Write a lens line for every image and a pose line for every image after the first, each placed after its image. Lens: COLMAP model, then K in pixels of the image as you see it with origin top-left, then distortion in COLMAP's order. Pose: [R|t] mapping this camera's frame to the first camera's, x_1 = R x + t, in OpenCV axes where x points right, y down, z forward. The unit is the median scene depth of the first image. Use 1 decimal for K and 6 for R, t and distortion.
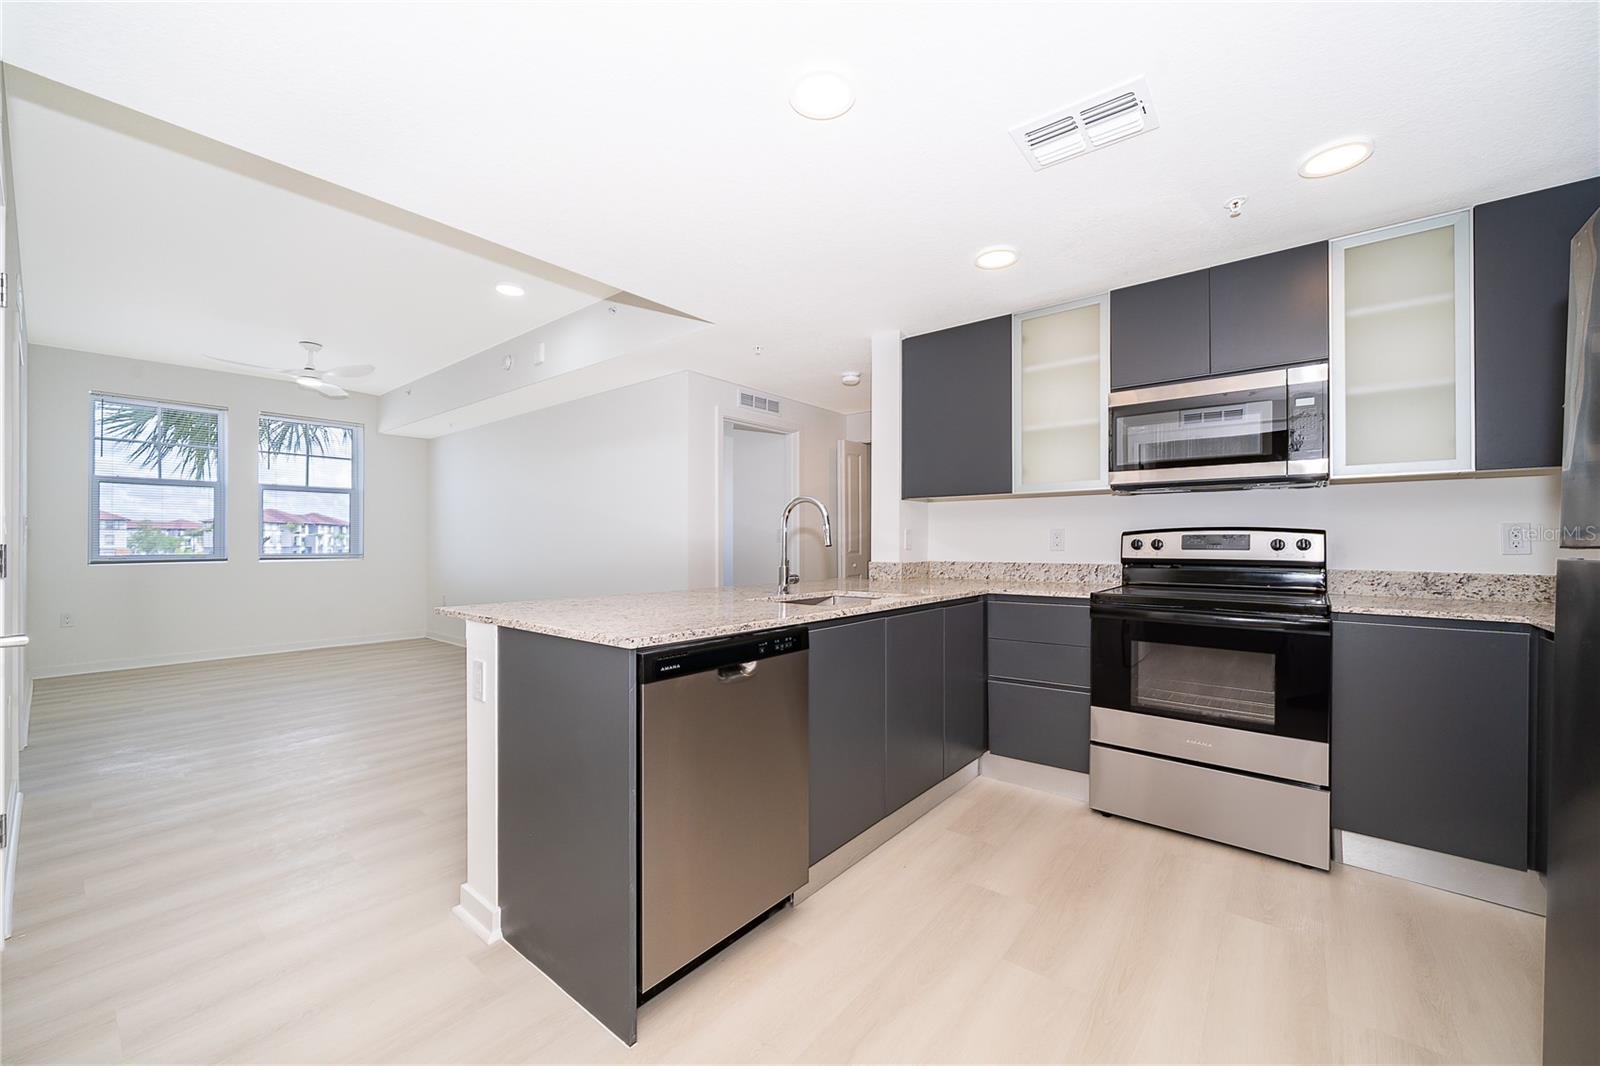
lens RADIAL K [[622.5, 0, 801.3], [0, 622.5, 543.4], [0, 0, 1]] dist [-0.001204, 0.000119]
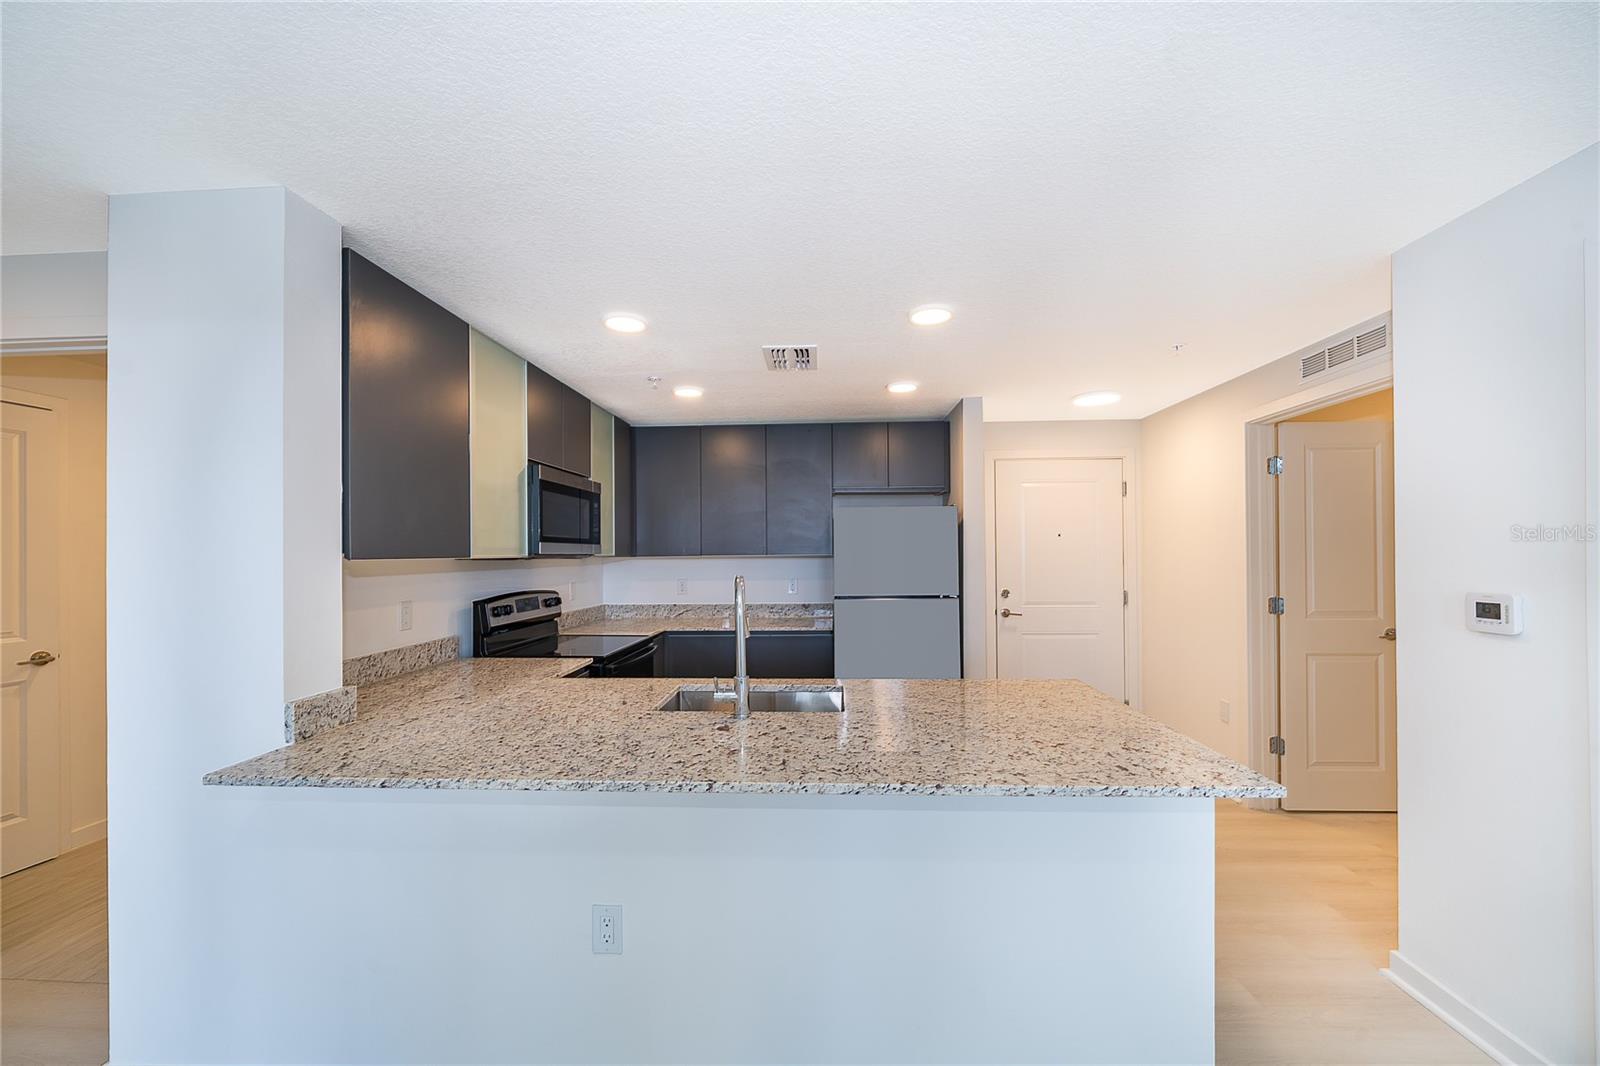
lens RADIAL K [[622.5, 0, 802.5], [0, 622.5, 546.5], [0, 0, 1]] dist [-0.001204, 0.000119]
pose [[-0.593307, 0.012191, 0.804884, -0.607642], [0.006971, 0.999926, -0.010006, -0.098087], [-0.804946, -0.000326, -0.593348, 1.311647]]
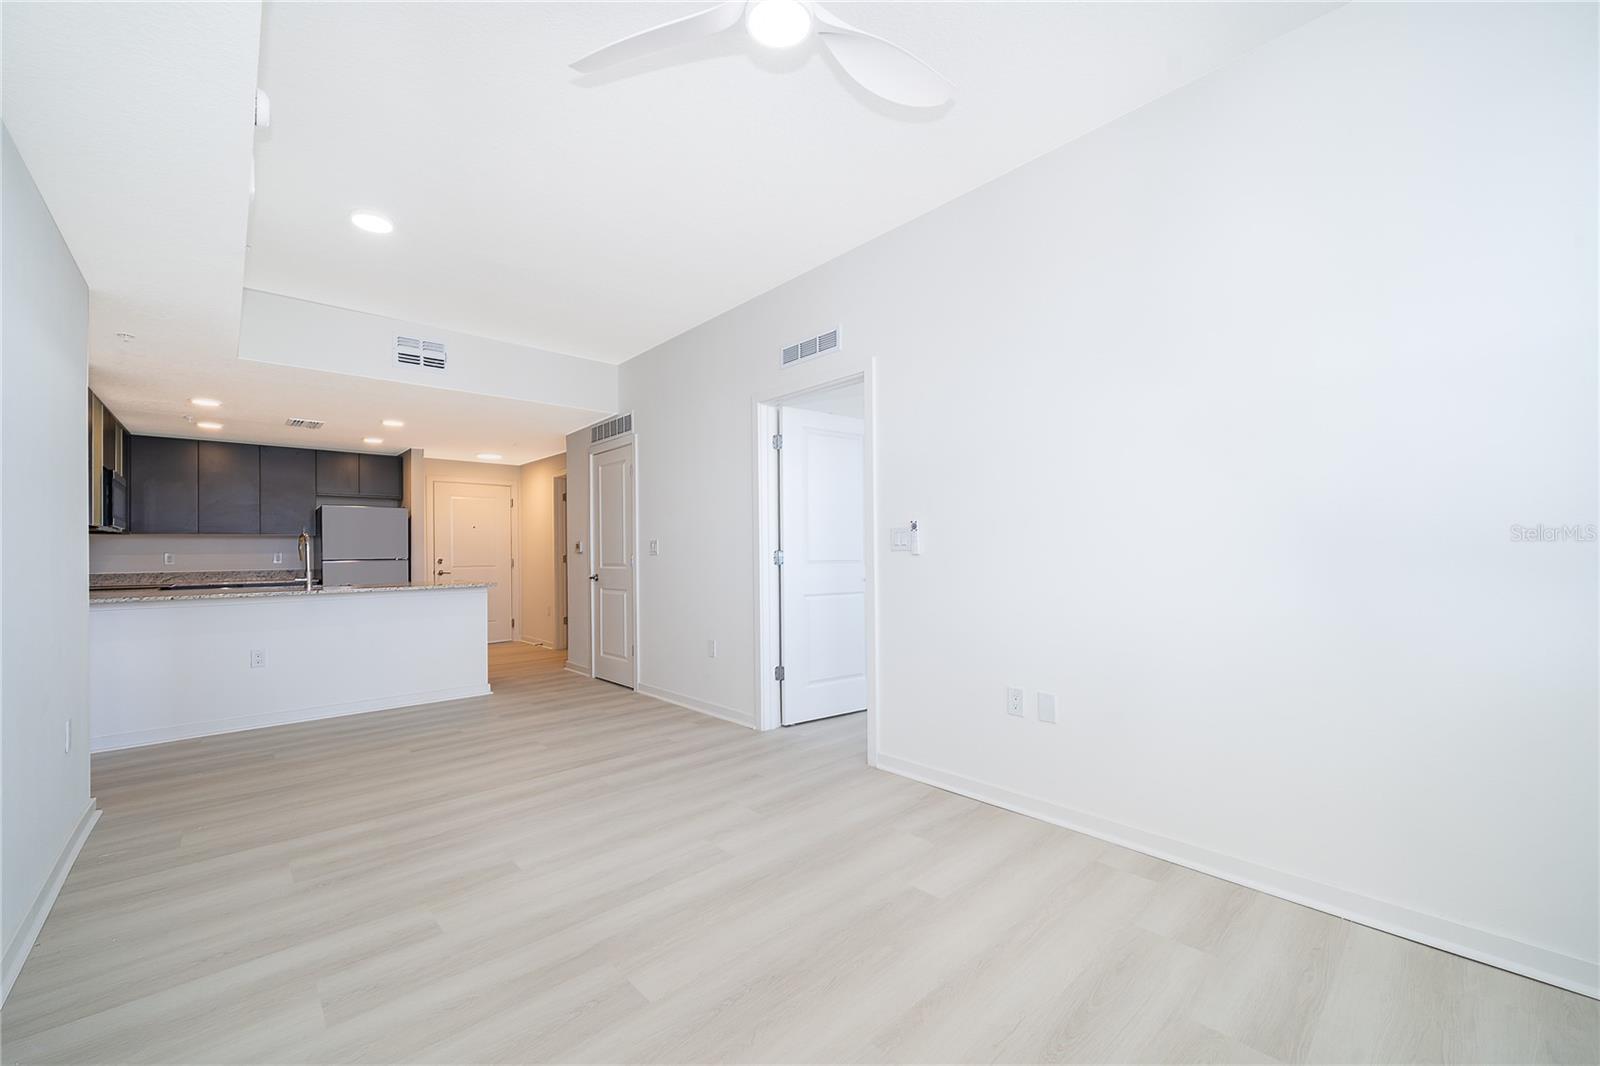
lens RADIAL K [[622.5, 0, 779.4], [0, 622.5, 557.7], [0, 0, 1]] dist [-0.001204, 0.000119]
pose [[-0.987634, 0.008578, 0.156545, -1.555273], [0.009778, 0.999928, 0.006894, -0.004213], [-0.156475, 0.008339, -0.987647, 2.438845]]
